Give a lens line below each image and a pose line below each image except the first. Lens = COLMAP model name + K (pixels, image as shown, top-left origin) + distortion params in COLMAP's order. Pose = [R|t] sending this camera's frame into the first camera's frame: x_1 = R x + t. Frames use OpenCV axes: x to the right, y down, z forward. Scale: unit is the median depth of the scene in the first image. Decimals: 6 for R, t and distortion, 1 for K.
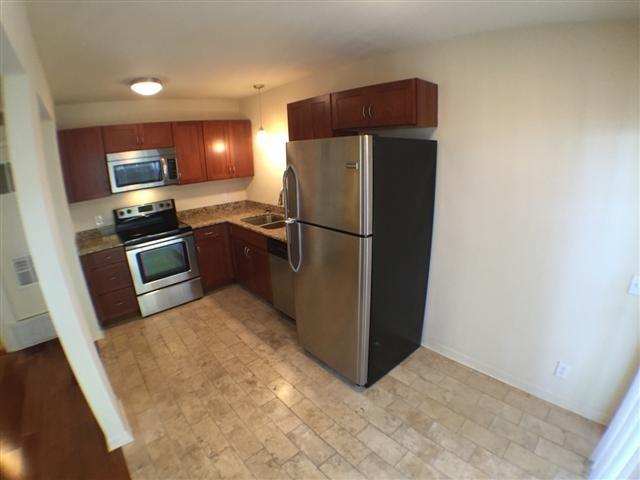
lens RADIAL K [[305.2, 0, 312.9], [0, 305.2, 236.6], [0, 0, 1]] dist [-0.175215, 0.030658]
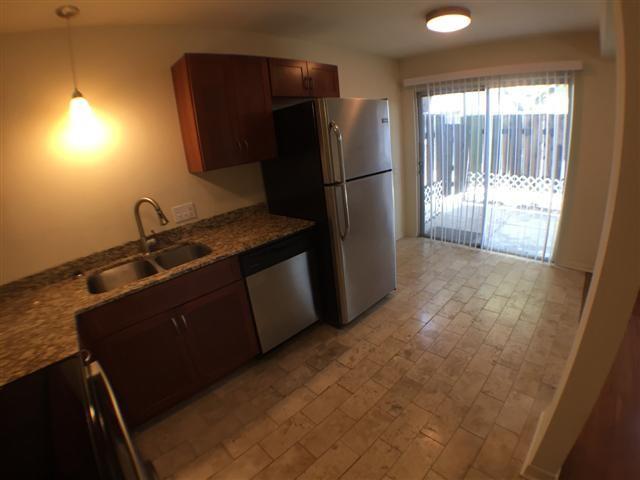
lens RADIAL K [[305.2, 0, 312.9], [0, 305.2, 236.6], [0, 0, 1]] dist [-0.175215, 0.030658]
pose [[-0.045956, -0.264749, 0.963222, -0.832437], [0.390685, 0.882674, 0.261249, -0.151439], [-0.919377, 0.388322, 0.062869, 0.905607]]
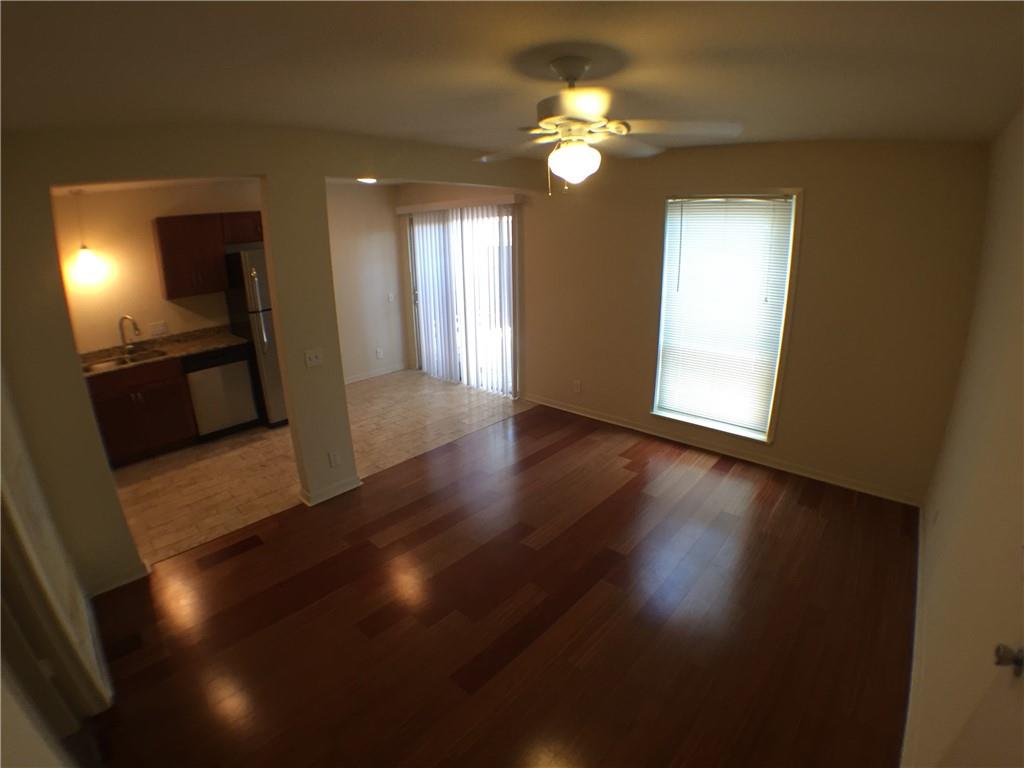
lens RADIAL K [[488.4, 0, 500.7], [0, 488.4, 378.6], [0, 0, 1]] dist [-0.175215, 0.030658]
pose [[-0.108346, -0.234171, 0.966139, -1.768822], [0.319265, 0.912181, 0.256896, 0.020147], [-0.941451, 0.336288, -0.024069, 0.165172]]
